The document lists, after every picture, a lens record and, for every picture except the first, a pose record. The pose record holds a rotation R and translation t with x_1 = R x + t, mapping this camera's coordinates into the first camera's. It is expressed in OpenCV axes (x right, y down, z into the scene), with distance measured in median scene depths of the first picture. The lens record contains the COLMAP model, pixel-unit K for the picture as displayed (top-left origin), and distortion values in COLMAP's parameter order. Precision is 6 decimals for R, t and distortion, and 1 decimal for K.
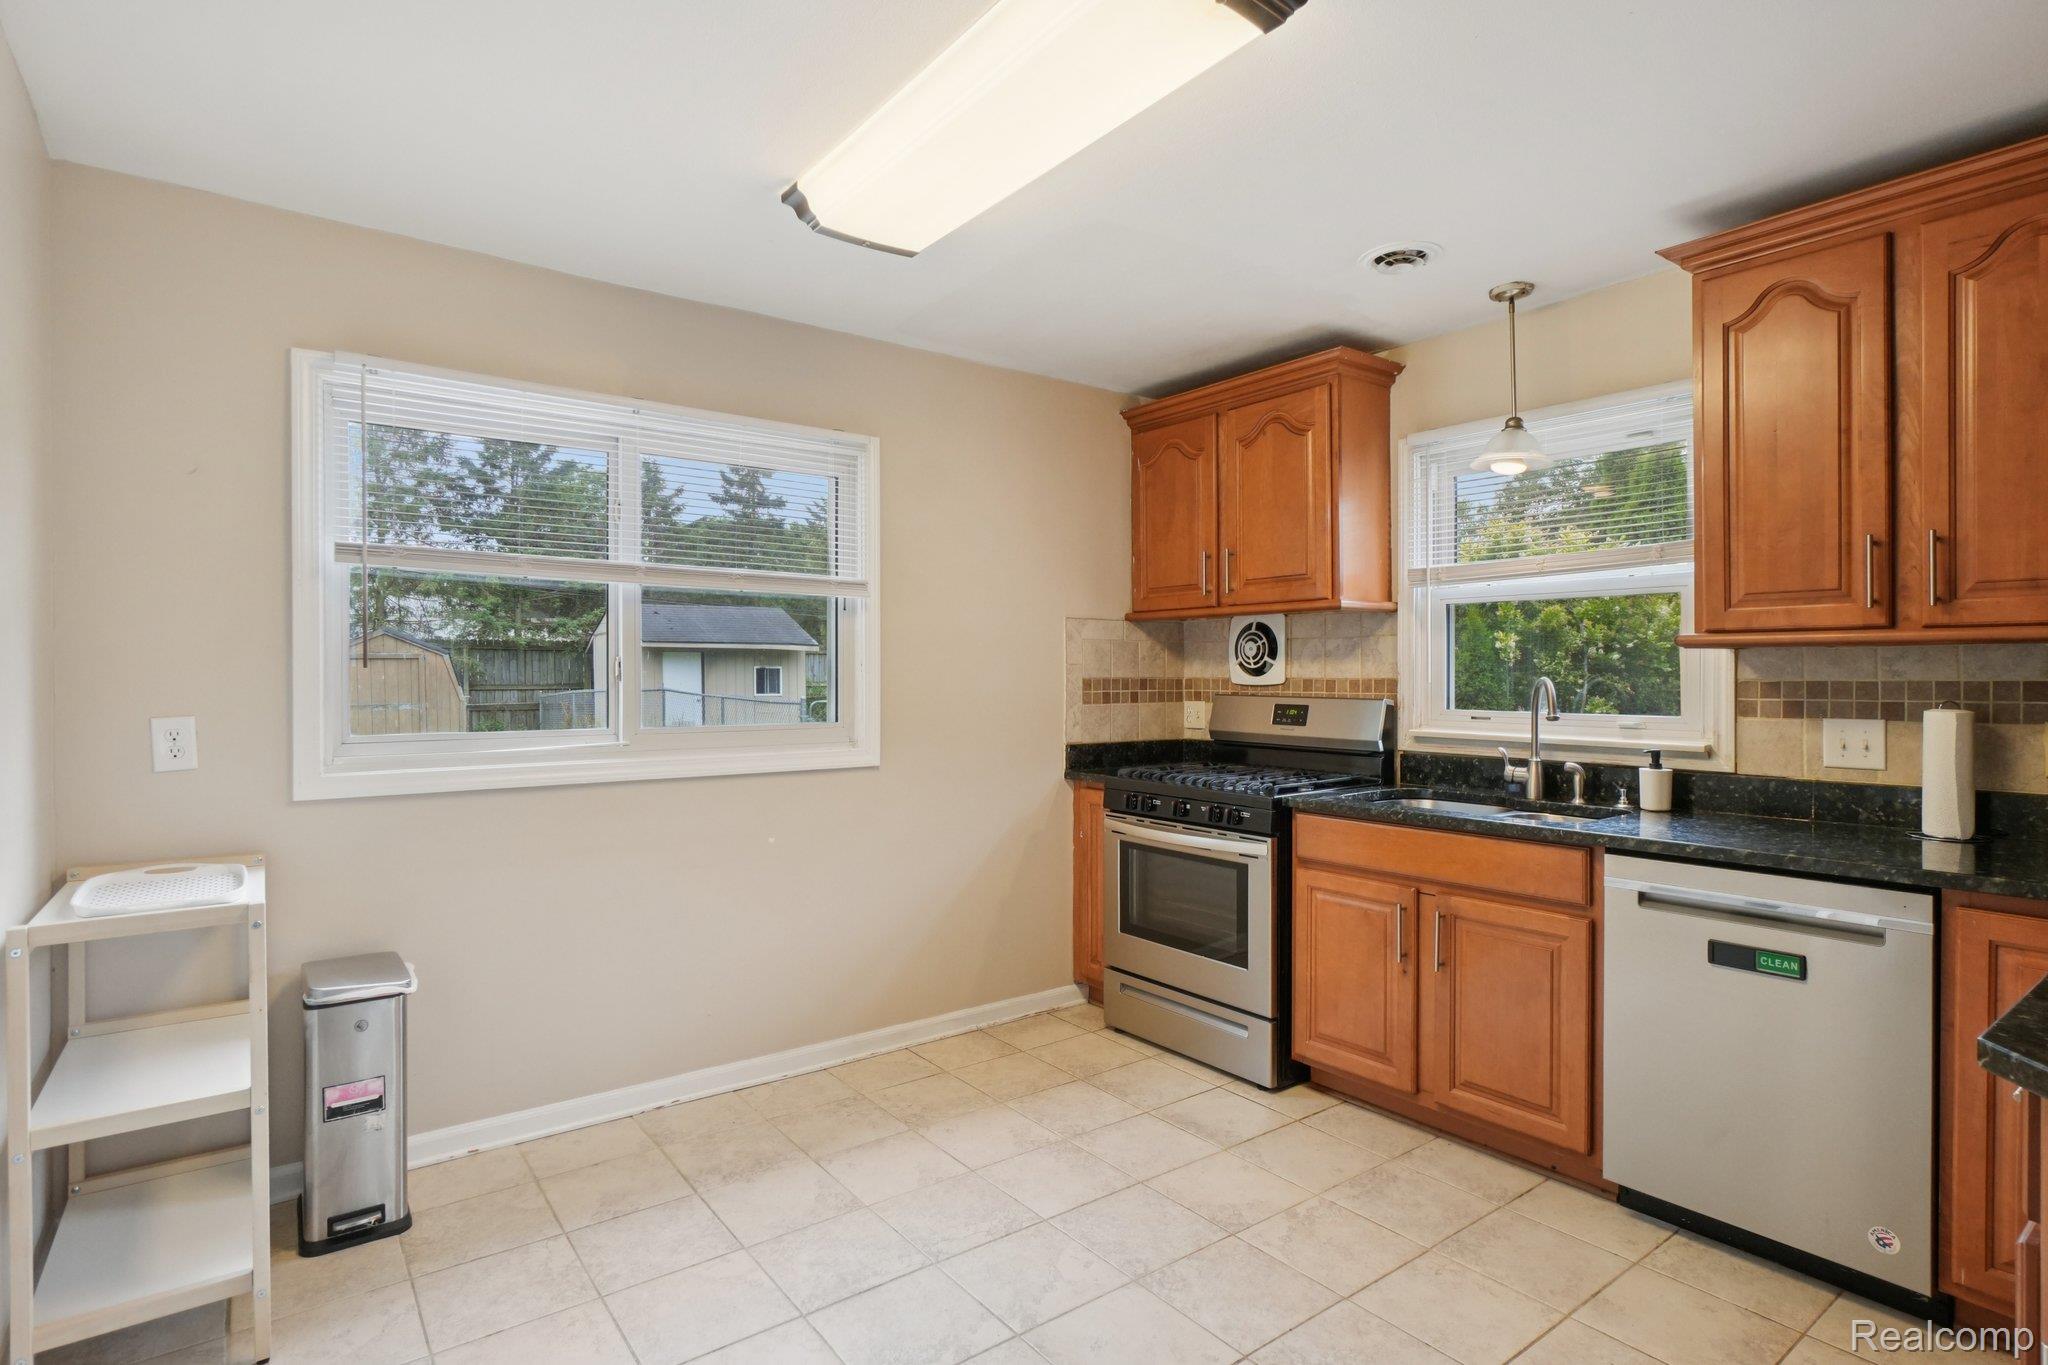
lens RADIAL K [[1069.6, 0, 1023.4], [0, 1069.6, 679.6], [0, 0, 1]] dist [-0.001200, 0.000553]
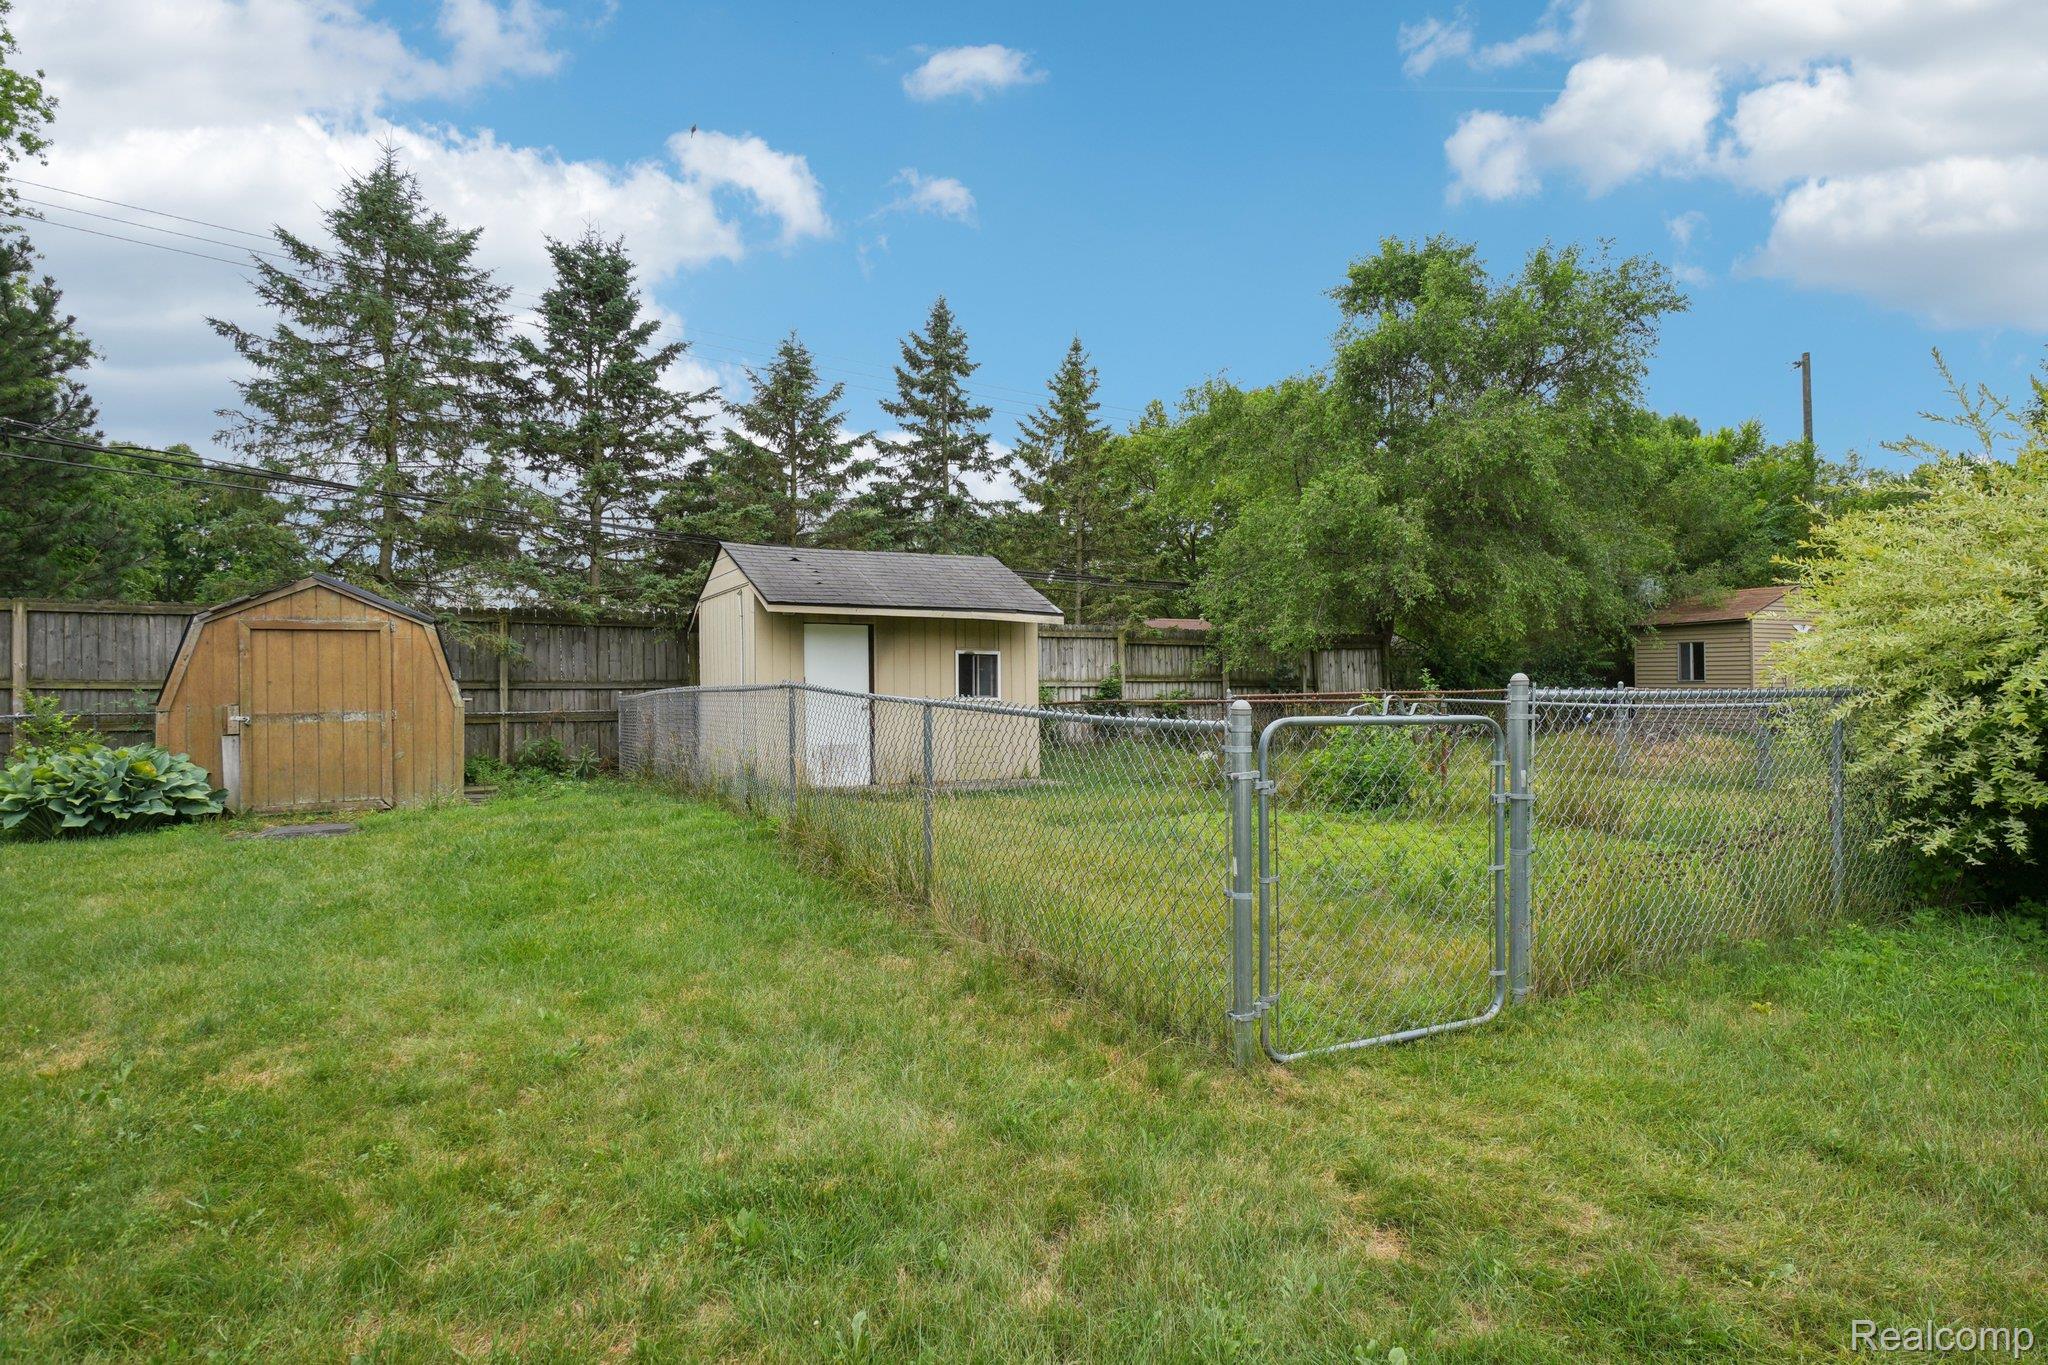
lens RADIAL K [[1069.6, 0, 1016.8], [0, 1069.6, 690.9], [0, 0, 1]] dist [-0.001200, 0.000553]
pose [[0.987947, 0.001081, -0.154789, -0.124565], [-0.000340, 0.999988, 0.004814, 0.007331], [0.154792, -0.004704, 0.987936, 0.413936]]
